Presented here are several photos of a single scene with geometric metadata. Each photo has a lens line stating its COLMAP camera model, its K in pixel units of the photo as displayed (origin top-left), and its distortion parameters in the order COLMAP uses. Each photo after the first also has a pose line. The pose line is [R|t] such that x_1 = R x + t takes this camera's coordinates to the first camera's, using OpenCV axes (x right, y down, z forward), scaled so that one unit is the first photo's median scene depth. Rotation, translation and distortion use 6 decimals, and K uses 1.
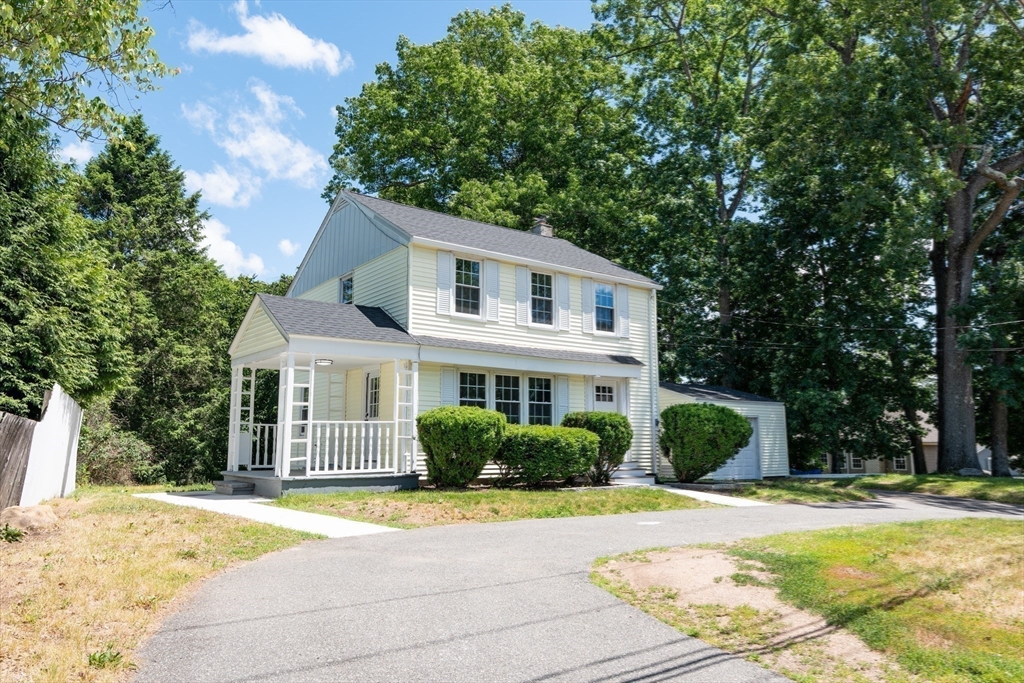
lens RADIAL K [[718.4, 0, 518.5], [0, 718.4, 343.0], [0, 0, 1]] dist [-0.002234, 0.000523]
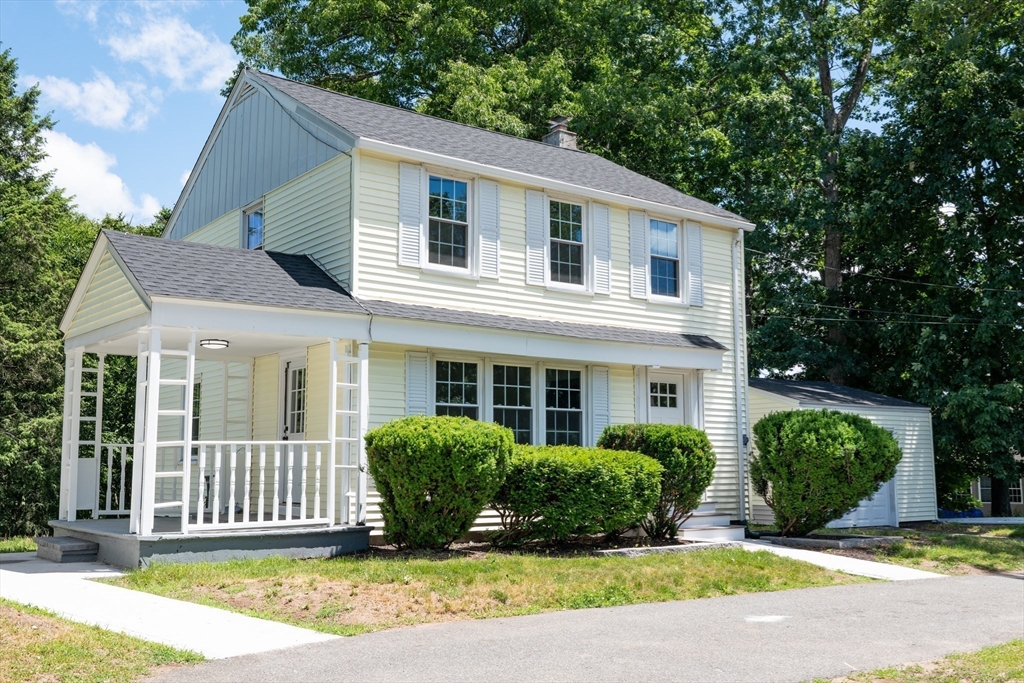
lens RADIAL K [[1013.2, 0, 512.0], [0, 1013.2, 341.5], [0, 0, 1]] dist [0.002357, -0.015767]
pose [[0.999999, 0.000957, 0.001068, -0.016793], [-0.000978, 0.999787, 0.020602, 0.006309], [-0.001048, -0.020603, 0.999787, 0.126663]]
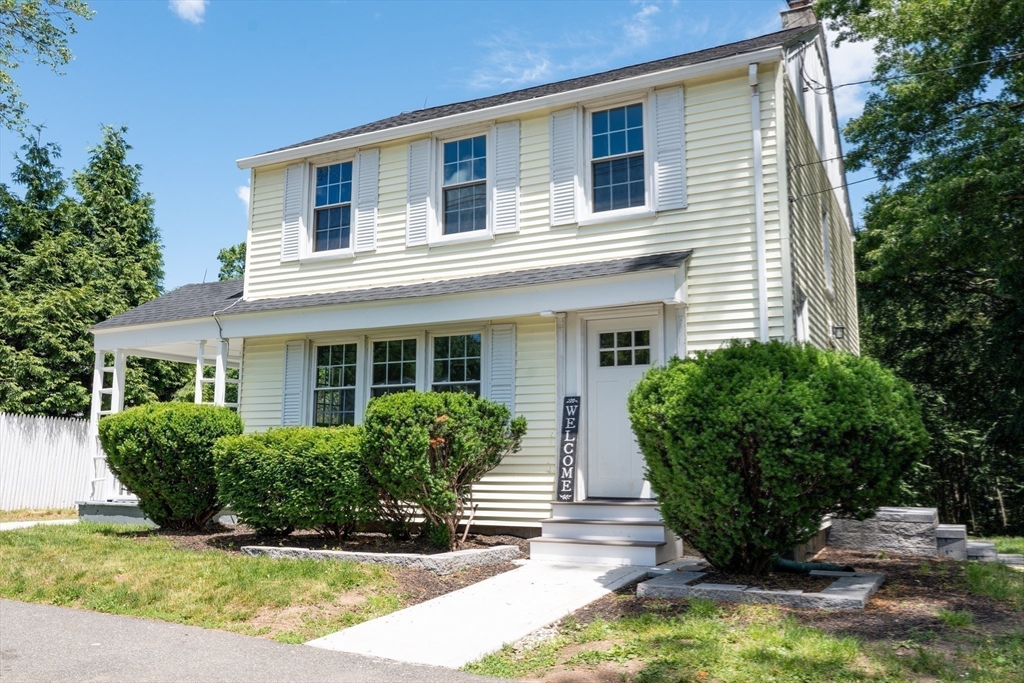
lens RADIAL K [[861.8, 0, 508.6], [0, 861.8, 342.0], [0, 0, 1]] dist [0.003021, -0.001038]
pose [[0.433571, -0.122908, -0.892698, 0.641145], [0.124761, 0.989301, -0.075614, 0.111522], [0.892441, -0.078590, 0.444267, 0.796702]]
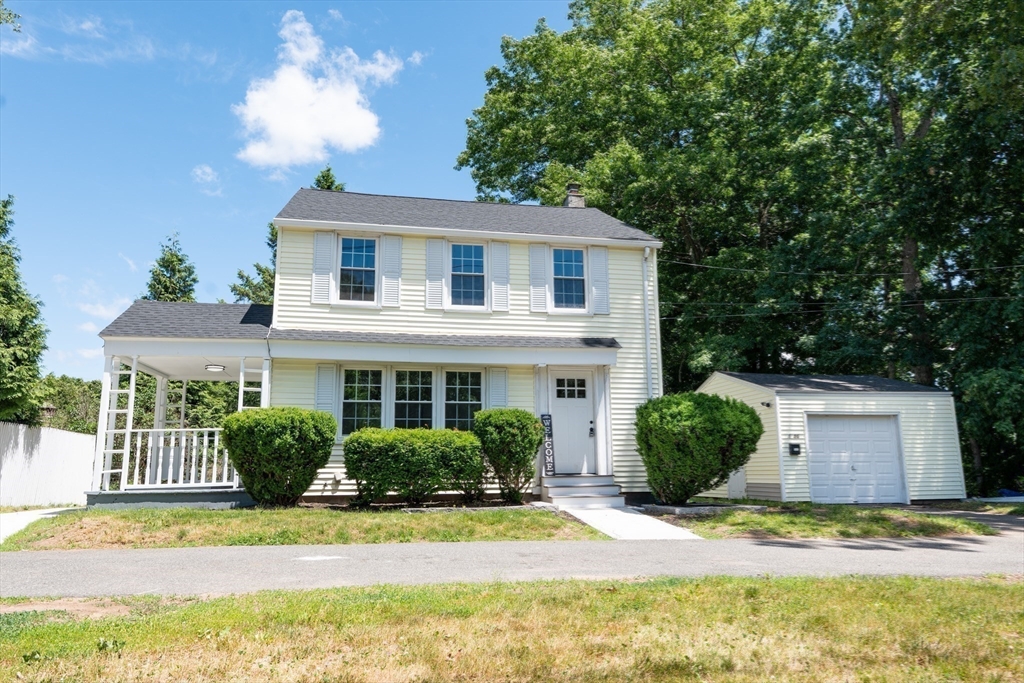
lens RADIAL K [[713.6, 0, 512.0], [0, 713.6, 341.5], [0, 0, 1]] dist [-0.001062, 0.004868]
pose [[0.904382, -0.082798, -0.418615, 0.442480], [0.068730, 0.996451, -0.048603, 0.060831], [0.421153, 0.015184, 0.906862, 0.309934]]
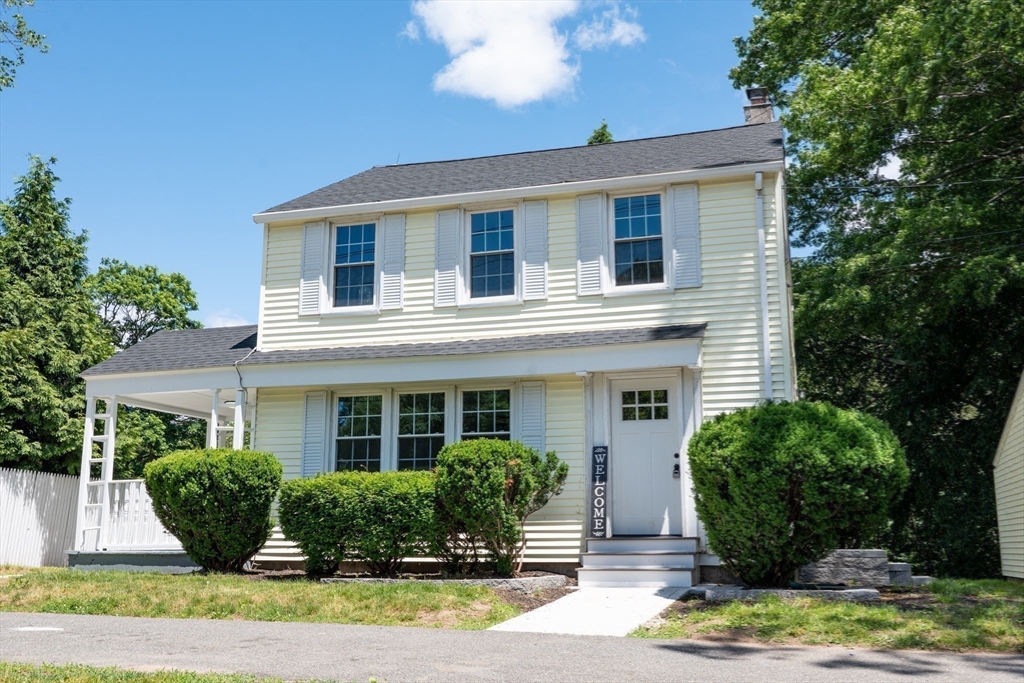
lens RADIAL K [[1013.2, 0, 512.0], [0, 1013.2, 341.5], [0, 0, 1]] dist [0.002357, -0.015767]
pose [[0.591587, -0.155981, -0.791009, 0.729516], [0.115795, 0.987373, -0.108101, 0.105846], [0.797883, -0.027644, 0.602179, 0.558882]]
